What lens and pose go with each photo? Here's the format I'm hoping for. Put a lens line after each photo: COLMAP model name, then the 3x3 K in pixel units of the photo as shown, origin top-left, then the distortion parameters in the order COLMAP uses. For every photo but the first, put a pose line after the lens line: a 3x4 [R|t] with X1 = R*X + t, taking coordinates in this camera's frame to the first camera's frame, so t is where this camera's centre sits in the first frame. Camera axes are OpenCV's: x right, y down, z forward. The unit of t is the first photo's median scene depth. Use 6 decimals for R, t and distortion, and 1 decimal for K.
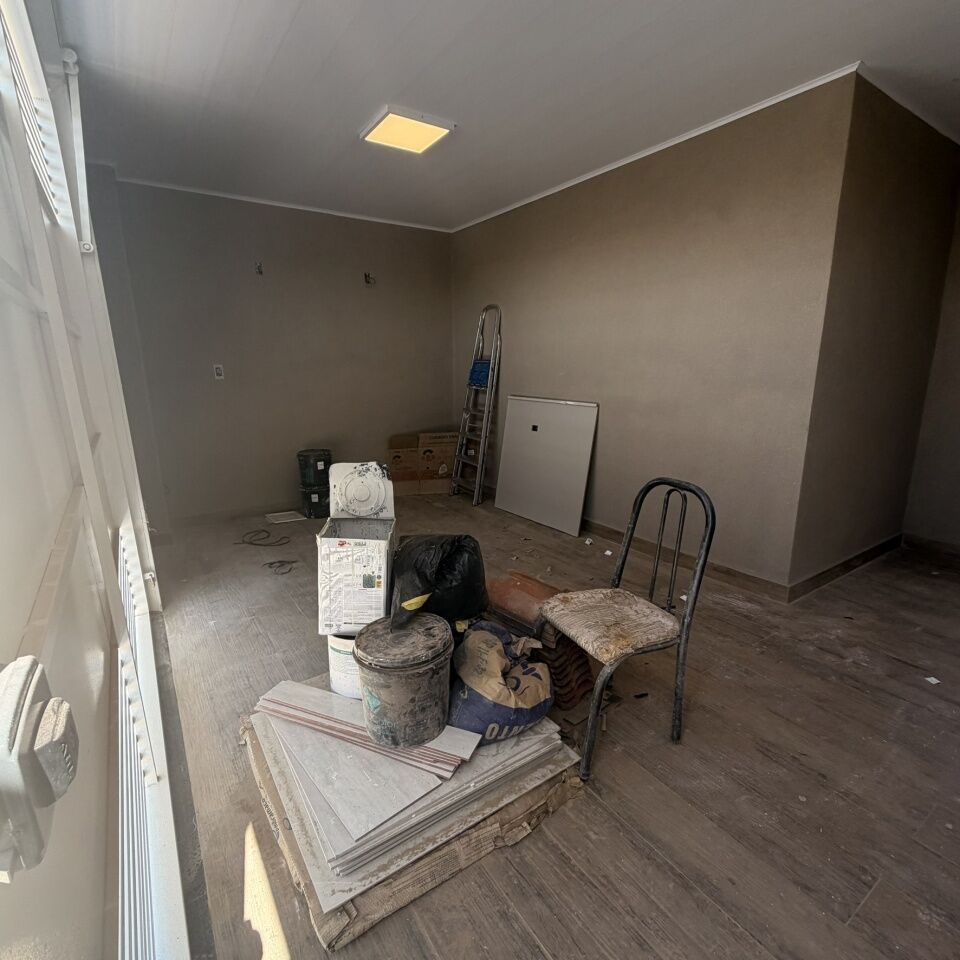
lens RADIAL K [[514.8, 0, 480.0], [0, 514.8, 480.0], [0, 0, 1]] dist [-0.001378, 0.000615]
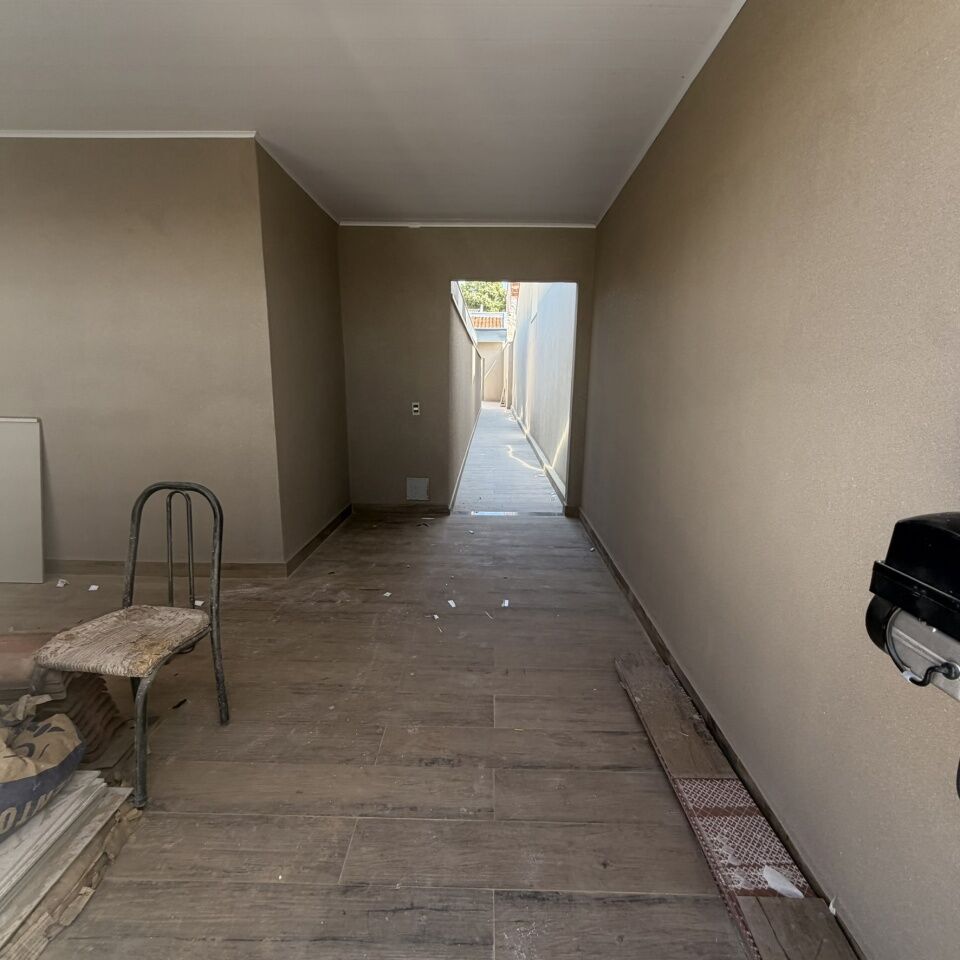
lens RADIAL K [[514.8, 0, 480.0], [0, 514.8, 480.0], [0, 0, 1]] dist [-0.001378, 0.000615]
pose [[0.569736, -0.149243, 0.808163, -0.109245], [0.167755, 0.983787, 0.063412, 0.034000], [-0.804524, 0.099446, 0.585535, -0.102753]]
